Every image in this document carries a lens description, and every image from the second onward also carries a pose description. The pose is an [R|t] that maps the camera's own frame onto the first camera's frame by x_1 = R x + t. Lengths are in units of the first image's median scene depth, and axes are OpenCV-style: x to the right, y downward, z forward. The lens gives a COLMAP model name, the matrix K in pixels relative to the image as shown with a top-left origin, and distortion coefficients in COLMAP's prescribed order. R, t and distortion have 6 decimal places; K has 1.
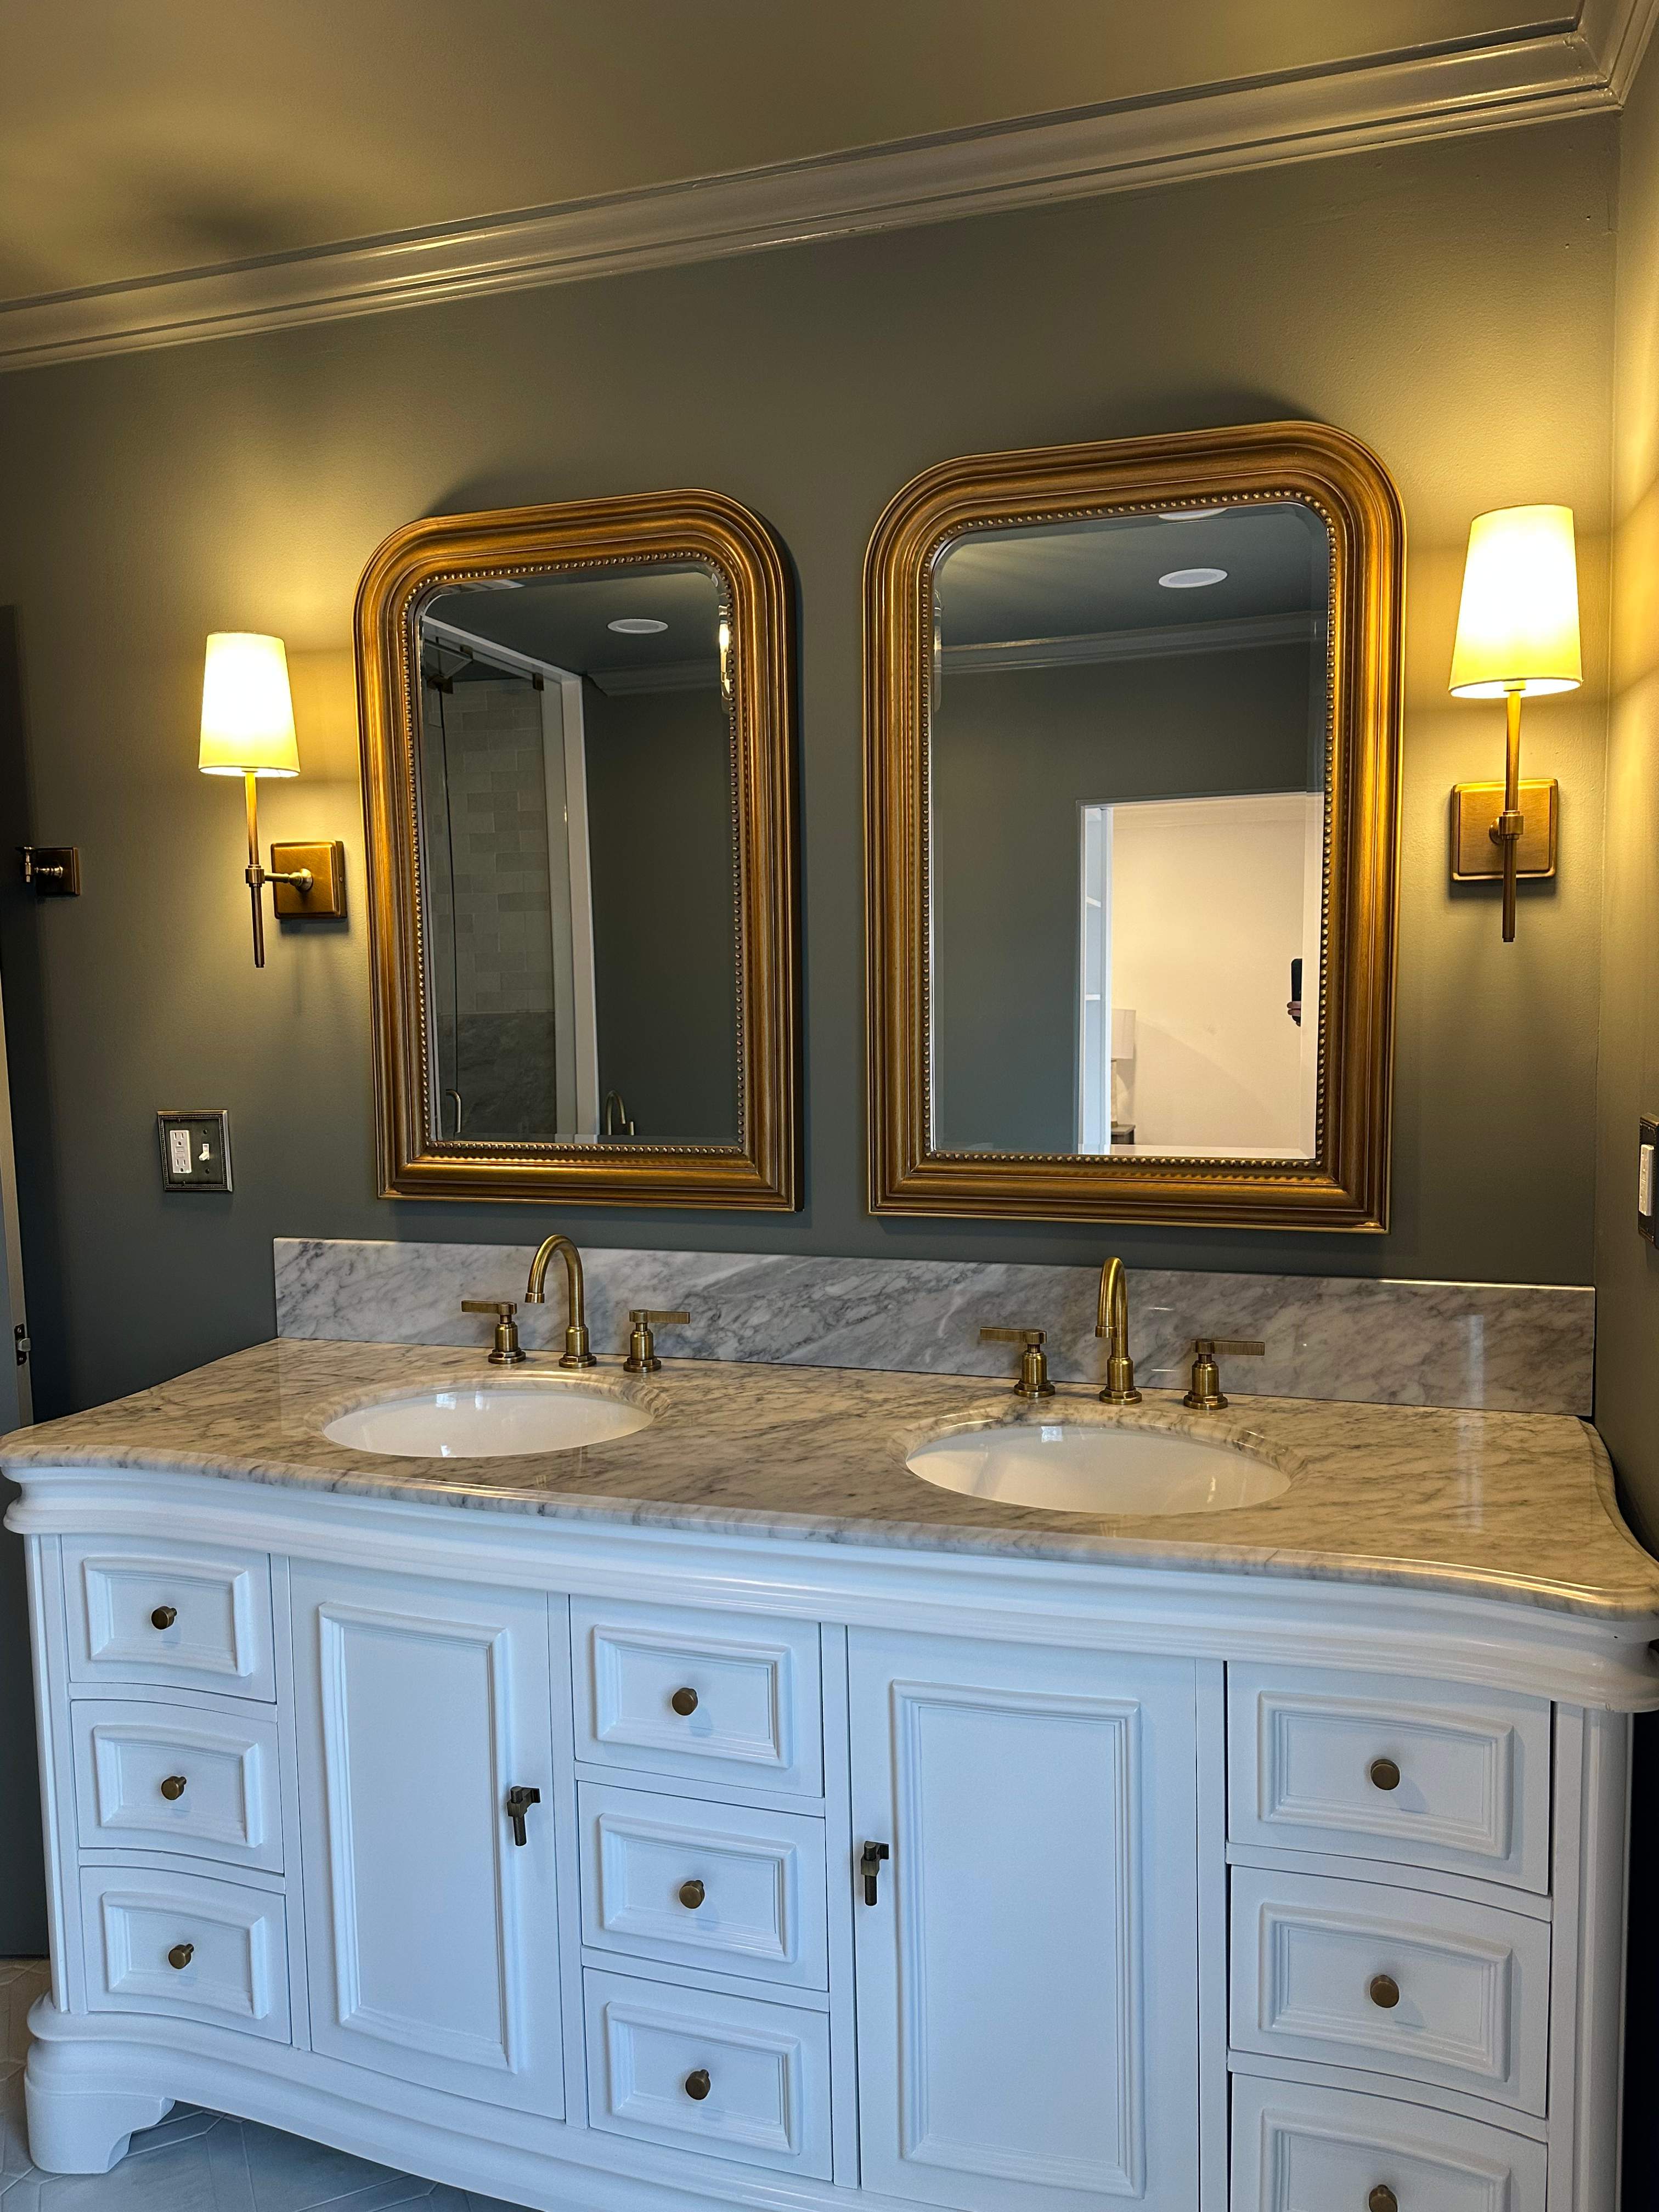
lens RADIAL K [[1565.9, 0, 825.2], [0, 1565.9, 1097.1], [0, 0, 1]] dist [0.034068, -0.018678]
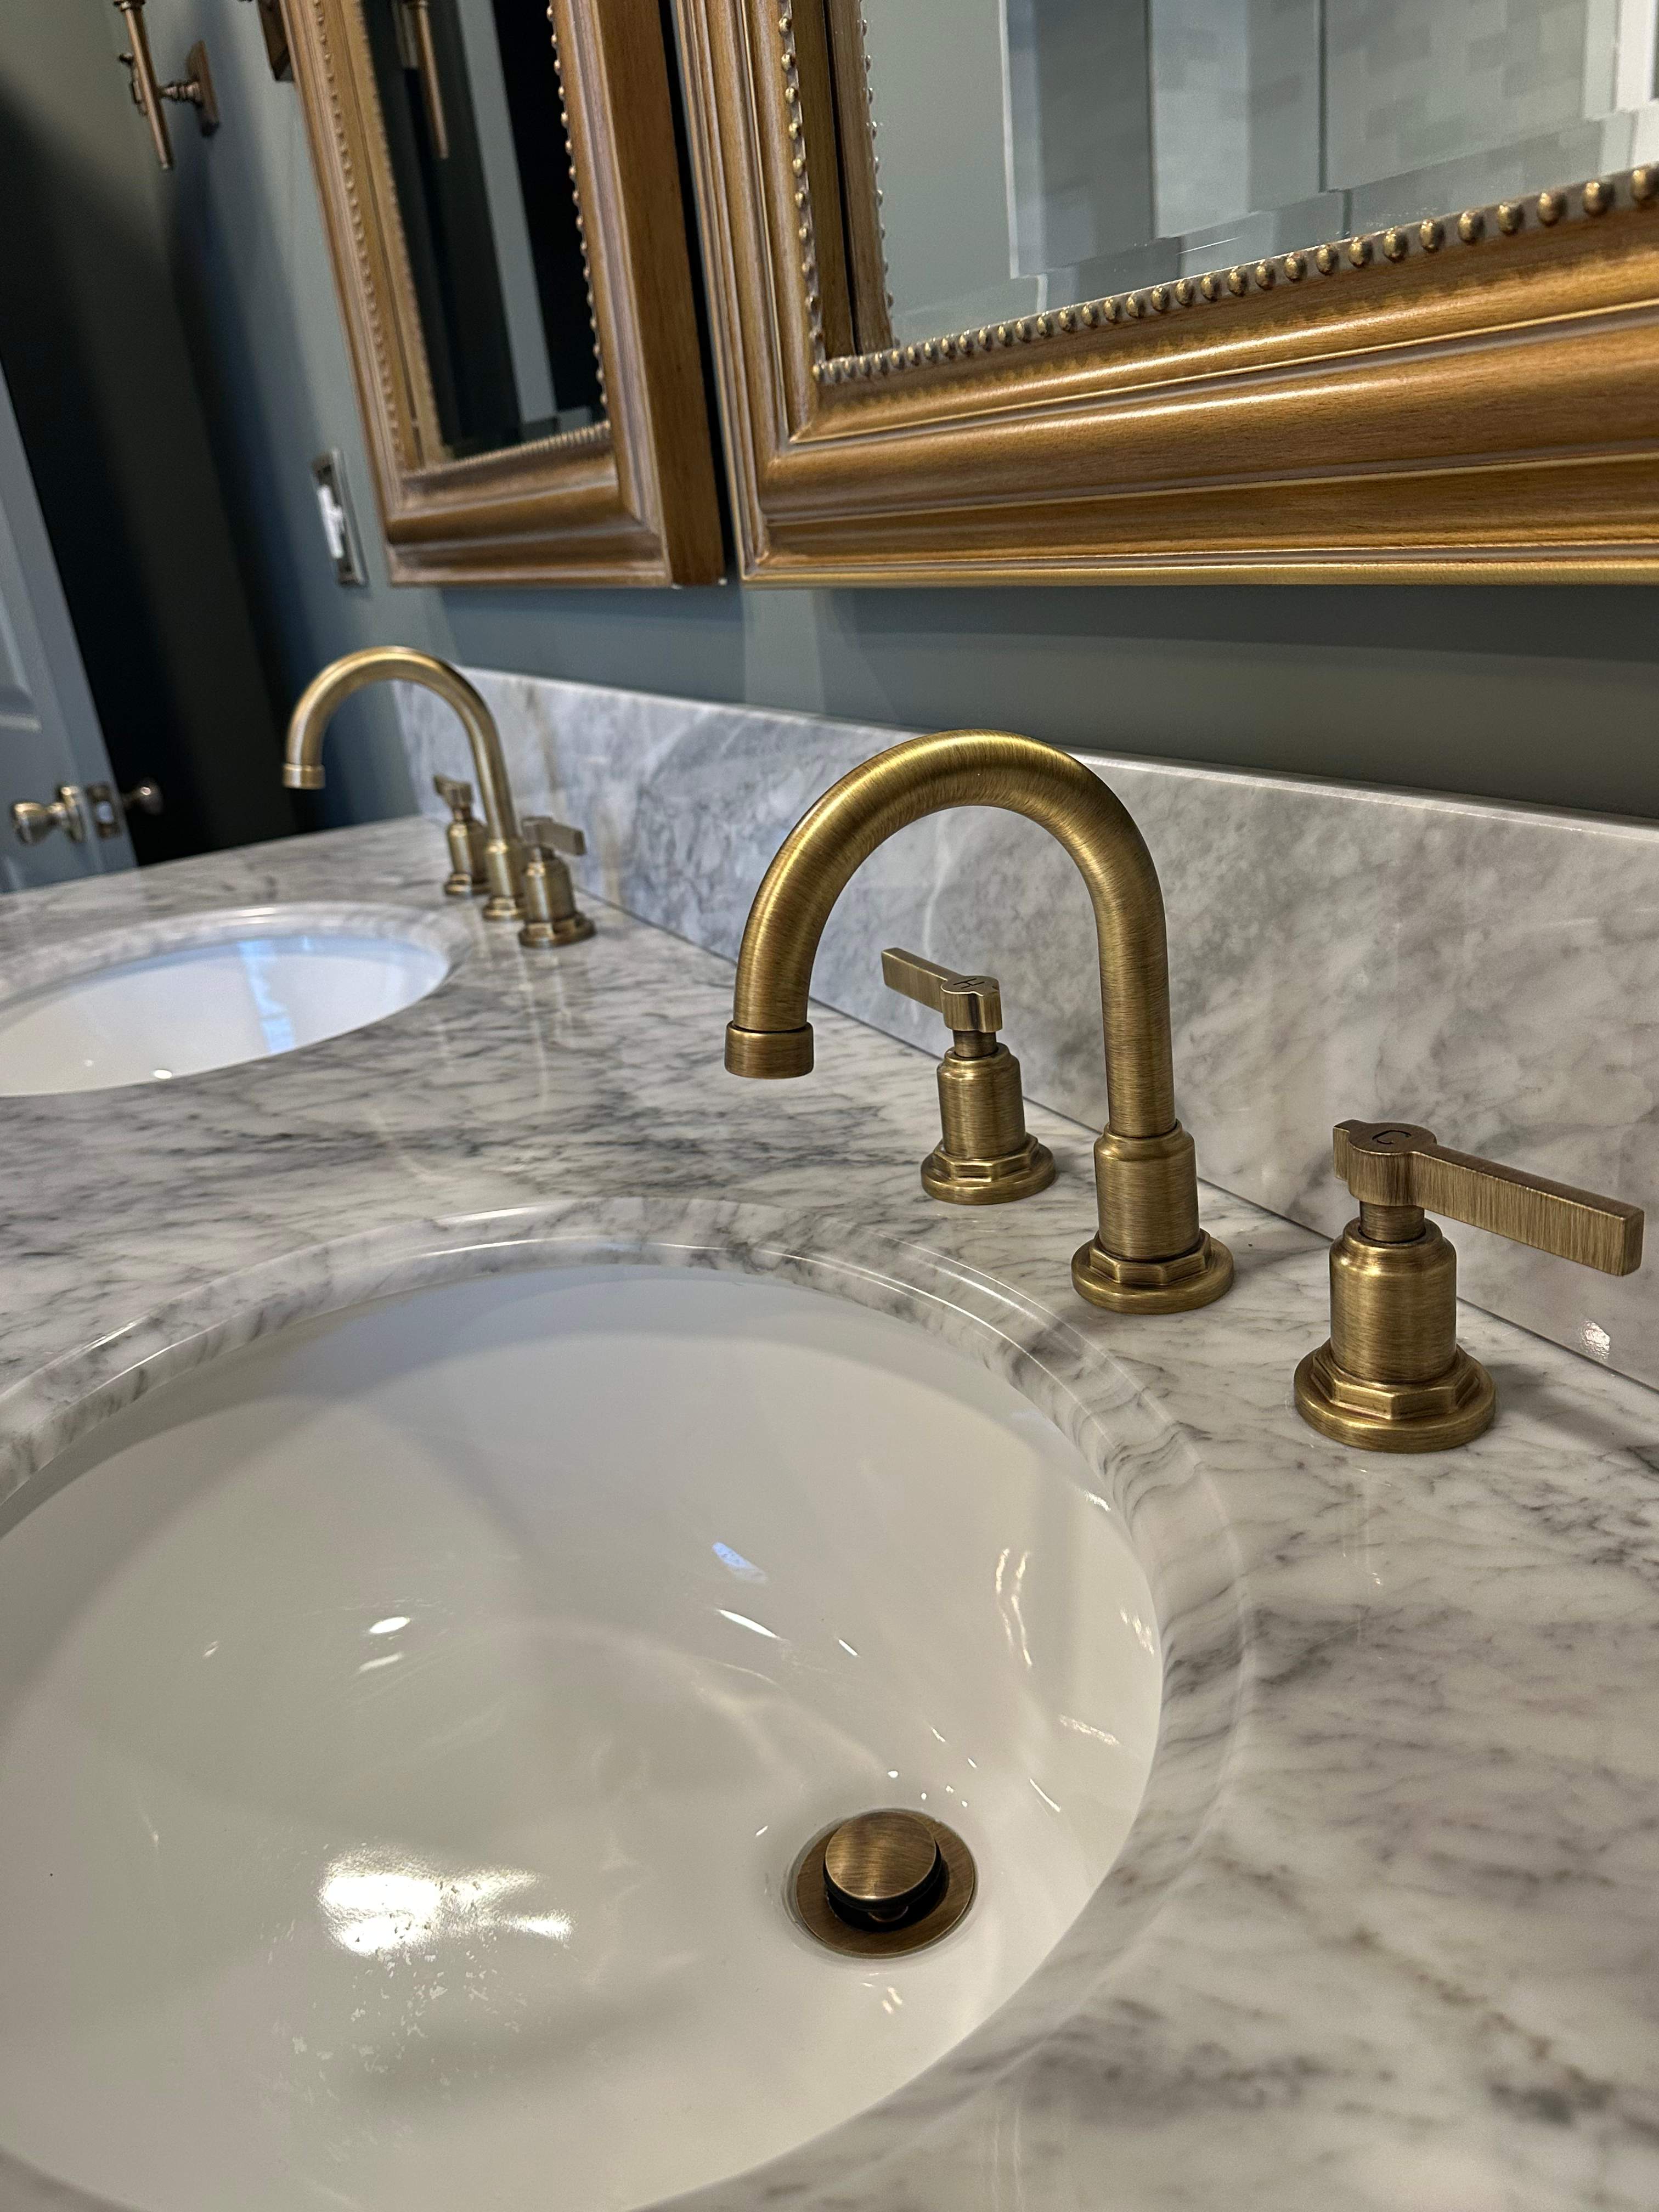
lens RADIAL K [[1666.1, 0, 831.4], [0, 1666.1, 1110.1], [0, 0, 1]] dist [0.002522, -0.000062]
pose [[0.718363, 0.186414, -0.670227, 0.336467], [0.034120, 0.952828, 0.301586, 0.079764], [0.694832, -0.239516, 0.678116, 0.788683]]
